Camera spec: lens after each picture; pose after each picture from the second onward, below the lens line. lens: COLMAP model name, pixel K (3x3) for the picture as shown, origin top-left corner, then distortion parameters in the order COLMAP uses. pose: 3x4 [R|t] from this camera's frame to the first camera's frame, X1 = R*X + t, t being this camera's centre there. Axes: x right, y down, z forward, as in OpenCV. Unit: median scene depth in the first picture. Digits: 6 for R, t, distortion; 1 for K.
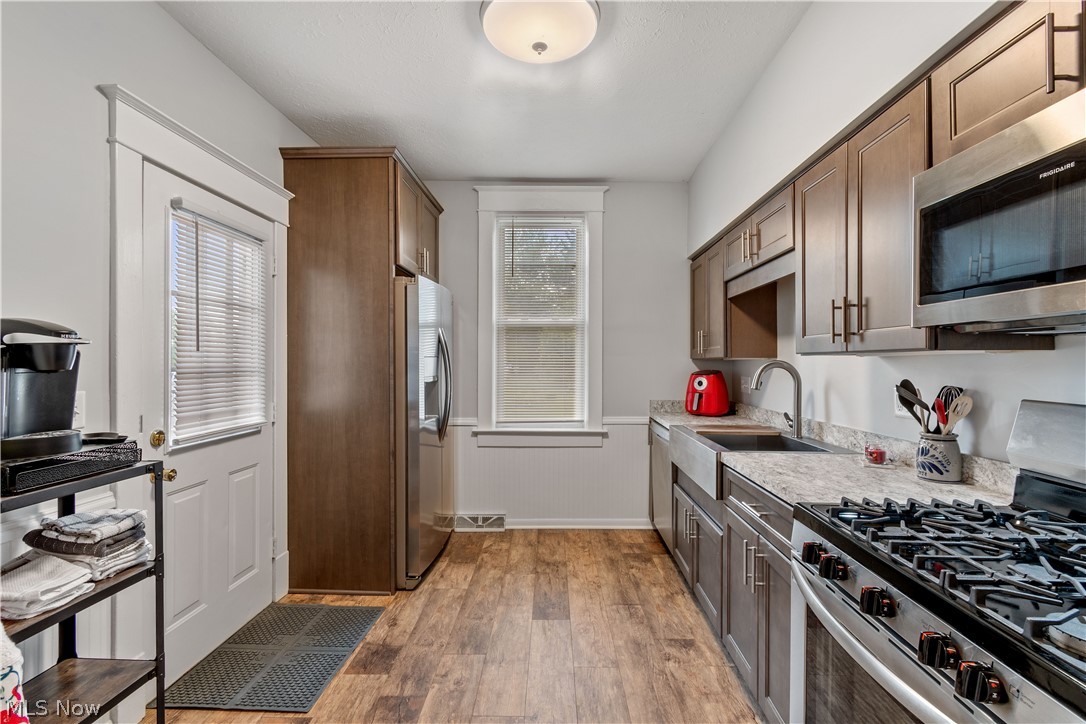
lens RADIAL K [[484.1, 0, 543.0], [0, 484.1, 362.0], [0, 0, 1]] dist [0.000726, -0.000208]
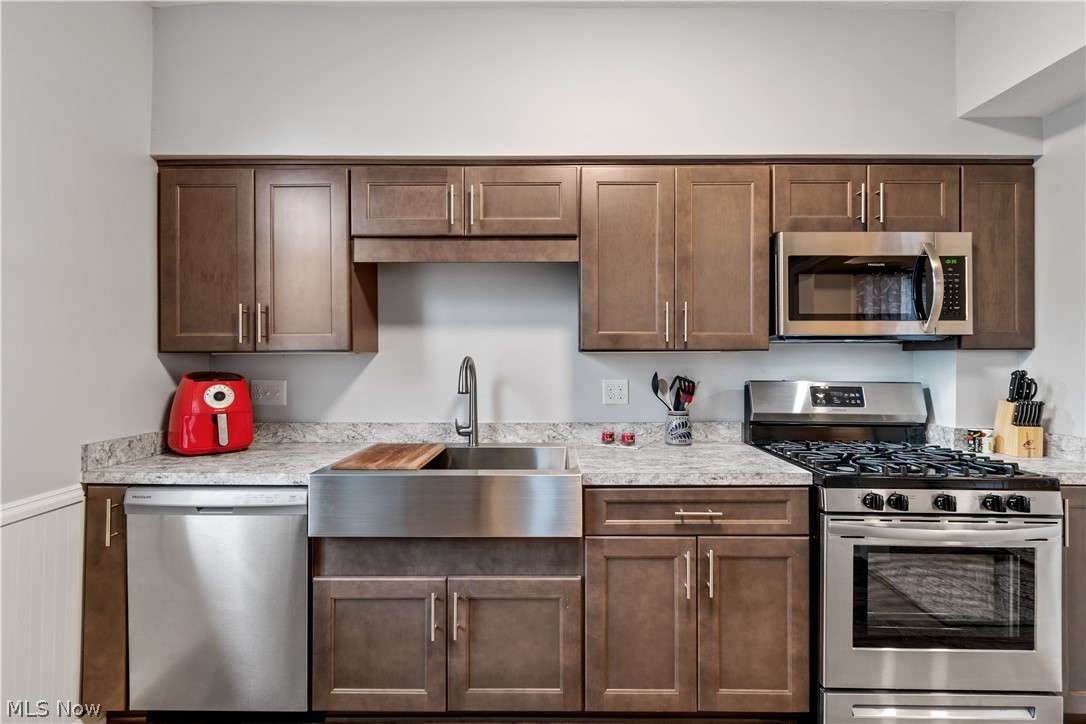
lens RADIAL K [[478.4, 0, 546.2], [0, 478.4, 360.2], [0, 0, 1]] dist [0.000844, -0.000296]
pose [[-0.028891, -0.001696, 0.999581, -0.283002], [-0.000795, 0.999998, 0.001674, 0.001605], [-0.999582, -0.000746, -0.028892, 0.755306]]
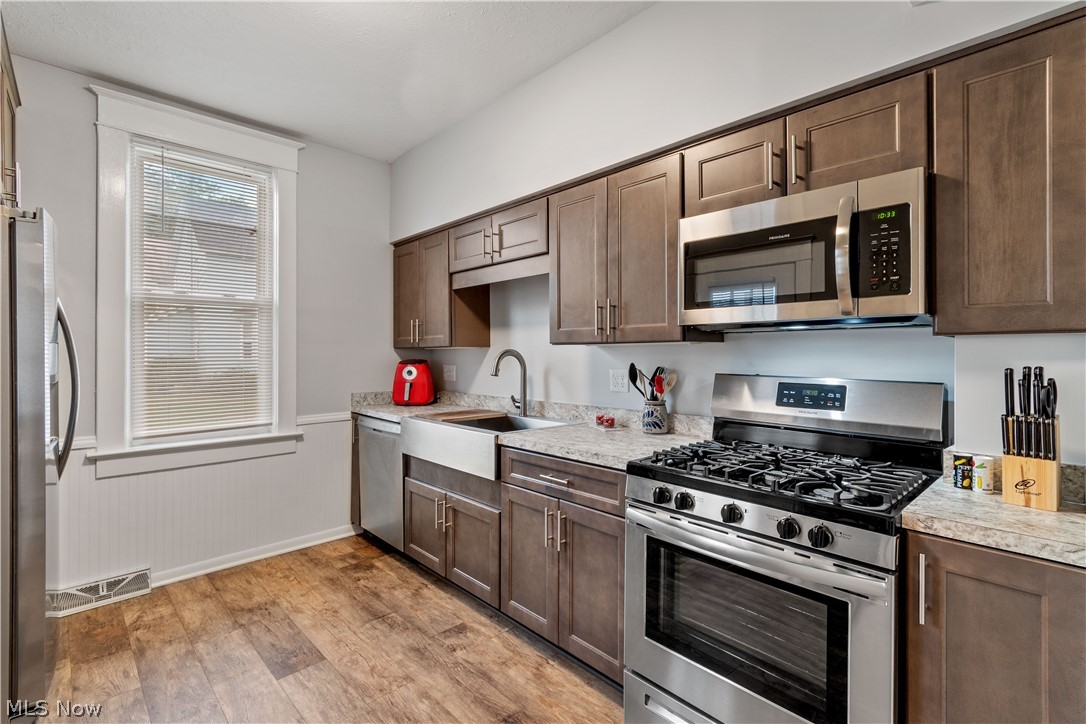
lens RADIAL K [[500.8, 0, 544.1], [0, 500.8, 353.6], [0, 0, 1]] dist [-0.000751, 0.000033]
pose [[0.706518, -0.003905, 0.707684, -0.239329], [0.002373, 0.999992, 0.003150, 0.002680], [-0.707691, -0.000546, 0.706522, 0.103613]]
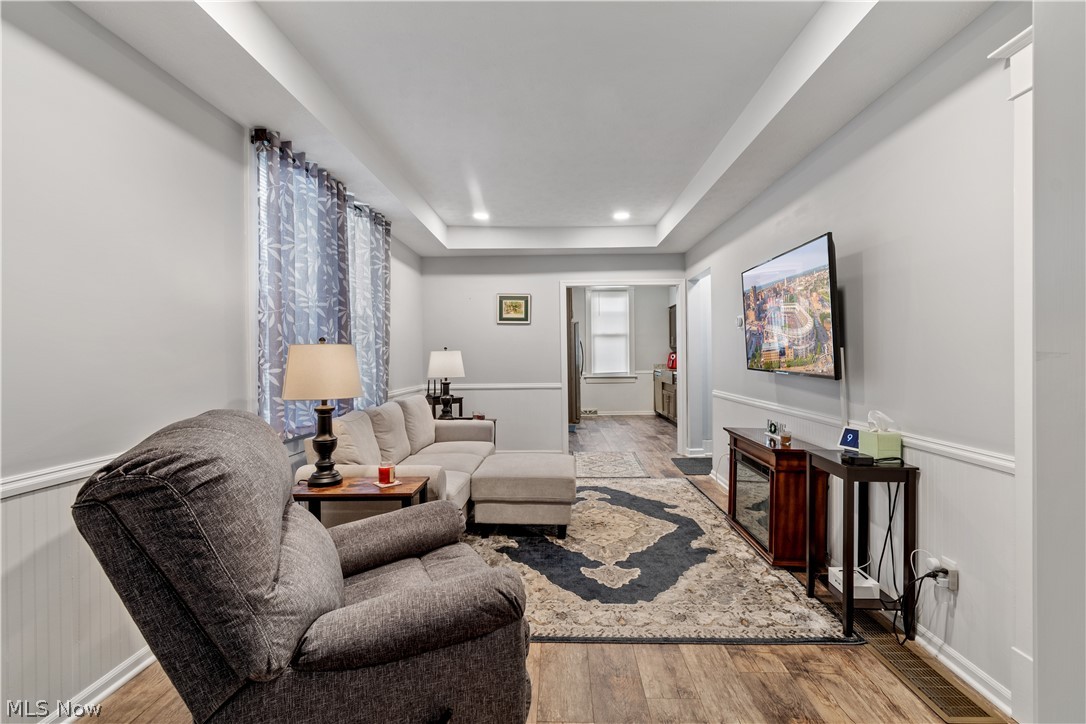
lens RADIAL K [[478.4, 0, 546.2], [0, 478.4, 360.2], [0, 0, 1]] dist [0.000844, -0.000296]
pose [[0.999620, -0.013389, 0.024098, -0.518107], [0.013178, 0.999874, 0.008888, 0.037273], [-0.024214, -0.008567, 0.999670, -1.923943]]
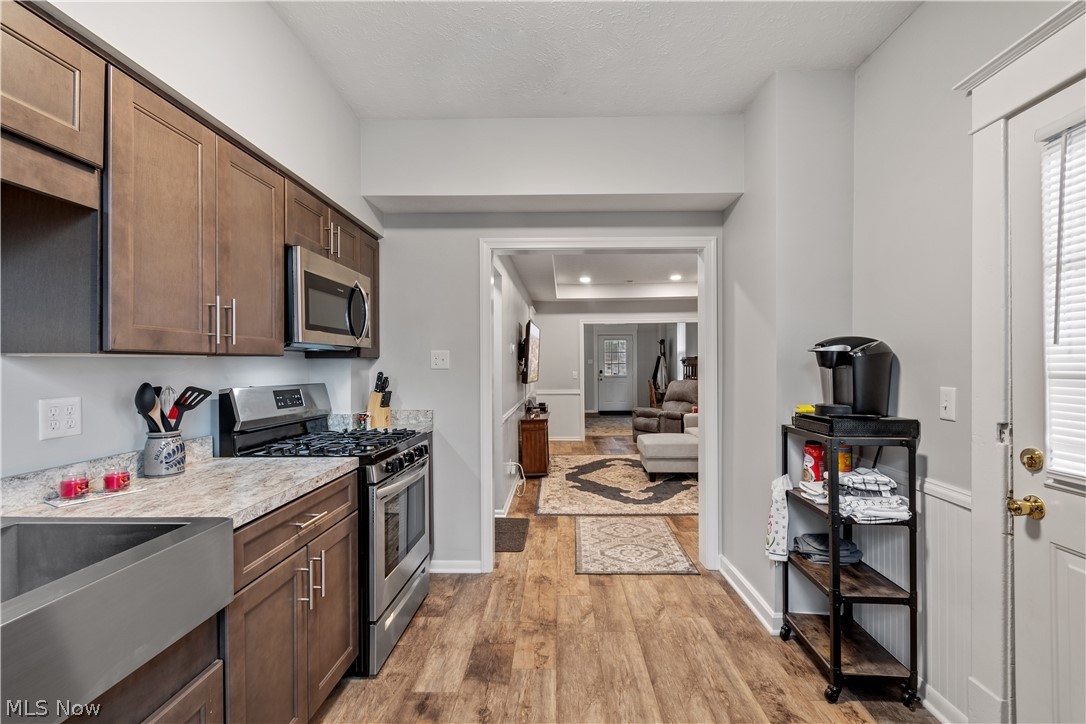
lens RADIAL K [[486.2, 0, 560.4], [0, 486.2, 364.4], [0, 0, 1]] dist [0.000790, -0.000030]
pose [[-0.999767, 0.003915, -0.021242, -0.018284], [0.003934, 0.999992, -0.000847, 0.002477], [0.021239, -0.000931, -0.999774, 1.116771]]
